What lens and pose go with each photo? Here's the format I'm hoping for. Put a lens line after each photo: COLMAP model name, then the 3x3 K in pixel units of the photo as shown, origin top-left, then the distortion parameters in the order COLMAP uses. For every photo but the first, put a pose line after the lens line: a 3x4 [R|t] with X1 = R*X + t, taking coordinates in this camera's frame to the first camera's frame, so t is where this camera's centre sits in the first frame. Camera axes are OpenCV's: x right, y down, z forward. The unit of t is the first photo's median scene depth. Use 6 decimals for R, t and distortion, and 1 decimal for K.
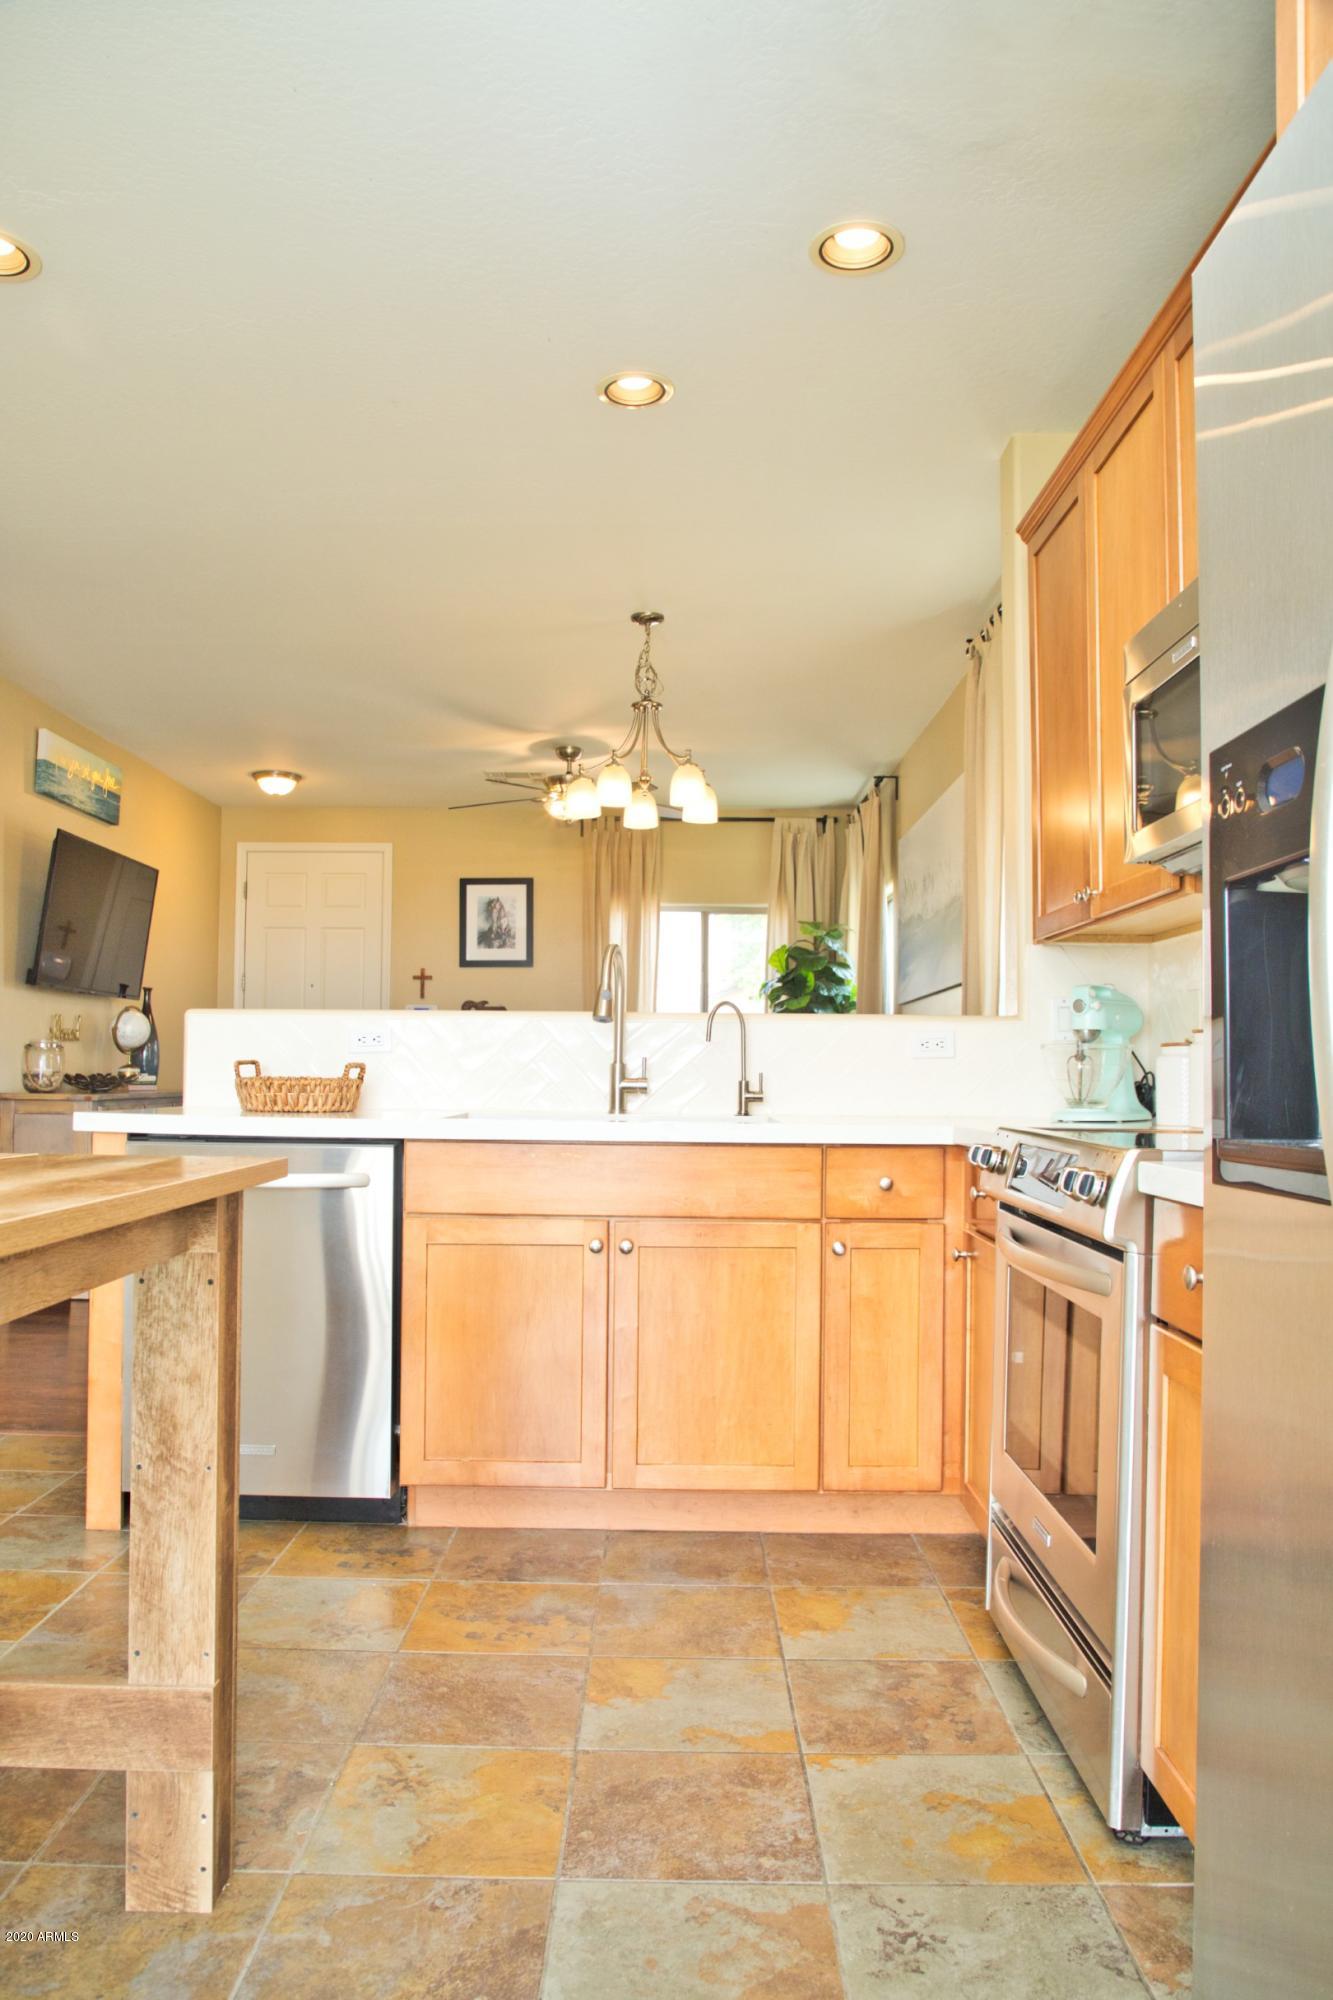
lens RADIAL K [[1382.3, 0, 670.9], [0, 1382.3, 1030.4], [0, 0, 1]] dist [-0.065285, 0.038270]
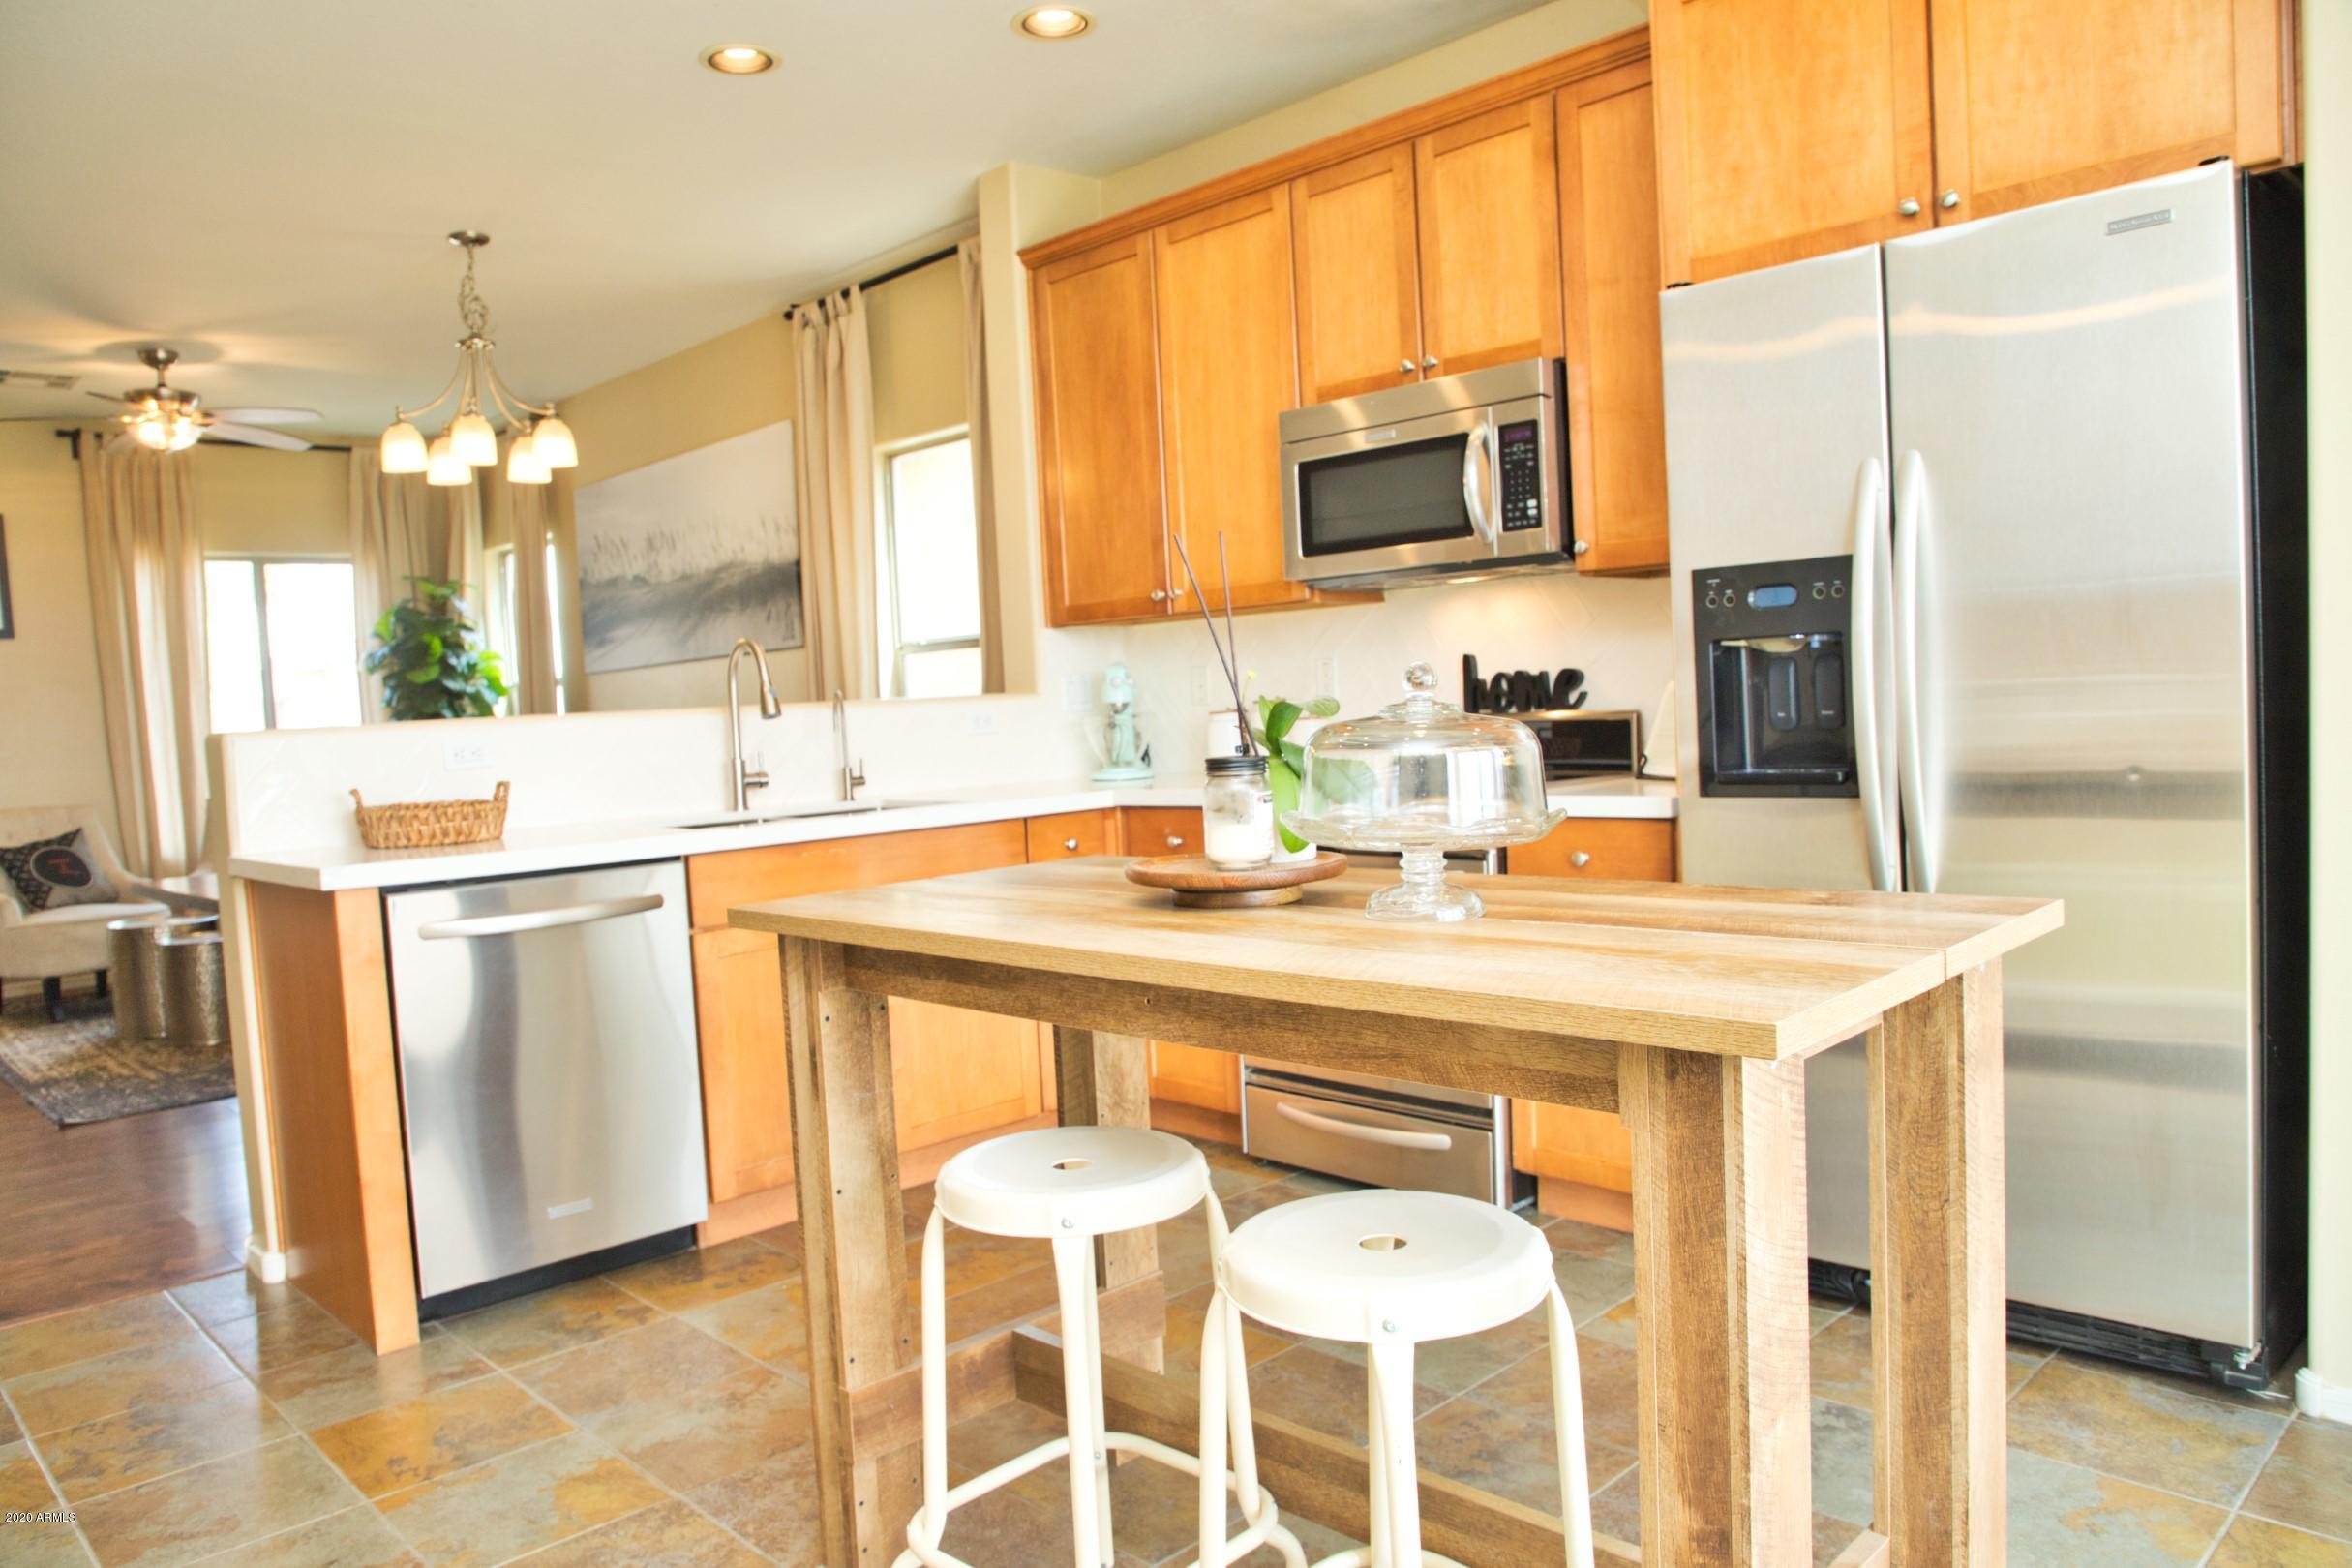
lens RADIAL K [[1621.1, 0, 1163.7], [0, 1621.1, 788.1], [0, 0, 1]] dist [-0.069073, 0.036907]
pose [[0.714398, -0.083810, 0.694702, -0.252545], [0.033854, 0.995778, 0.085319, -0.017942], [-0.698920, -0.037433, 0.714220, -0.012382]]
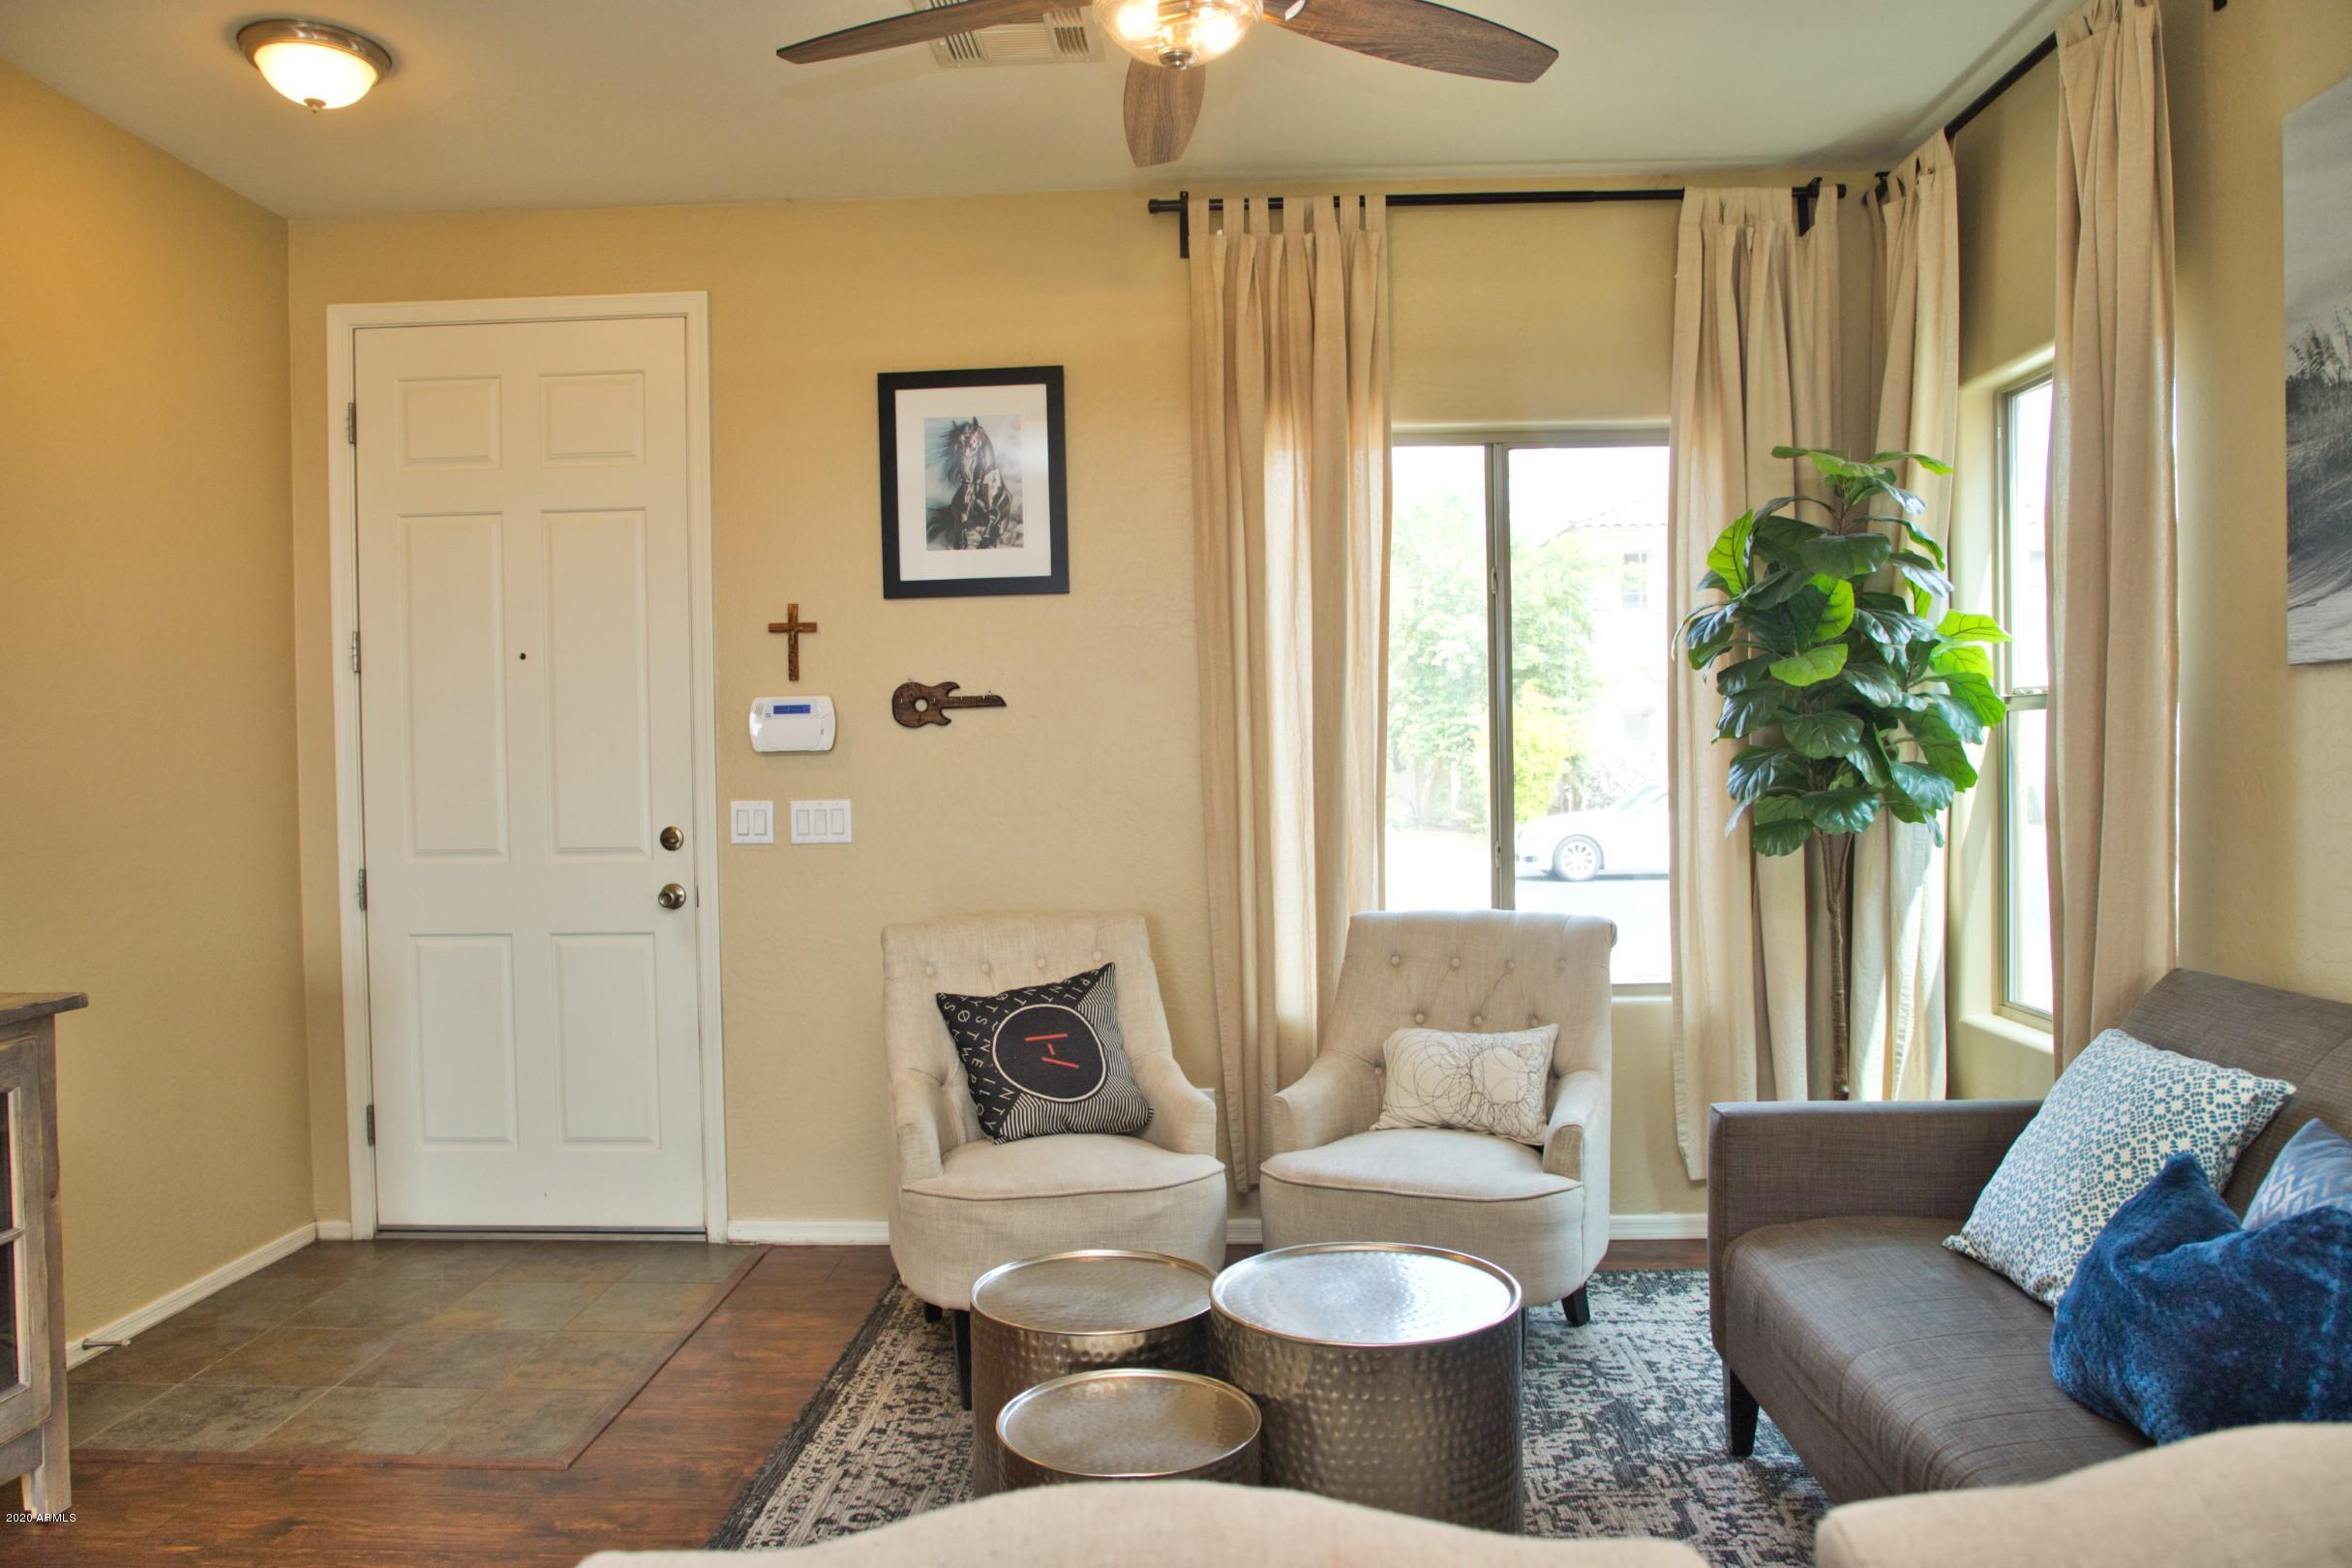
lens RADIAL K [[1621.1, 0, 1163.7], [0, 1621.1, 788.1], [0, 0, 1]] dist [-0.069073, 0.036907]
pose [[0.999116, -0.023140, -0.035087, -0.058386], [0.024865, 0.998462, 0.049560, -0.012608], [0.033886, -0.050389, 0.998155, 0.541767]]
